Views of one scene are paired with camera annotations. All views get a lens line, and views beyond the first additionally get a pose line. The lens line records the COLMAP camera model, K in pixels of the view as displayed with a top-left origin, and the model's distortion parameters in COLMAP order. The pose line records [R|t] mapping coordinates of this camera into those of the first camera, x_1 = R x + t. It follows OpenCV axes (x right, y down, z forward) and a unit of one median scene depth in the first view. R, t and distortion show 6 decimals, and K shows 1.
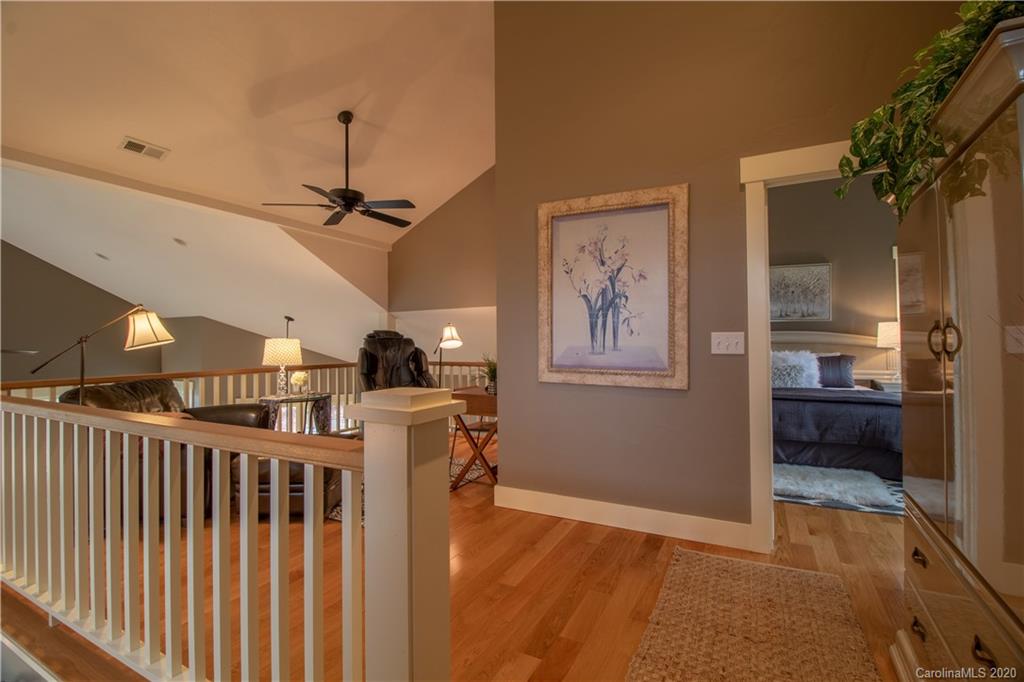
lens RADIAL K [[476.5, 0, 511.3], [0, 476.5, 335.5], [0, 0, 1]] dist [-0.010887, -0.000469]
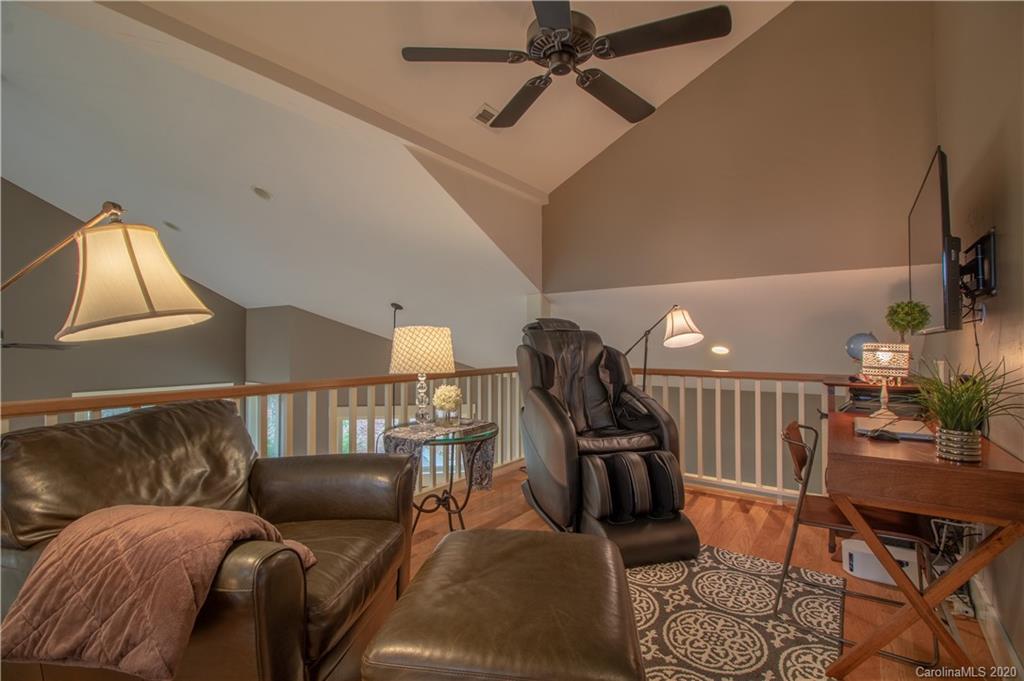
lens RADIAL K [[476.5, 0, 513.7], [0, 476.5, 340.8], [0, 0, 1]] dist [-0.010887, -0.000469]
pose [[0.990078, 0.007922, -0.140297, -0.250099], [-0.006417, 0.999917, 0.011177, 0.013798], [0.140374, -0.010166, 0.990046, 0.387974]]
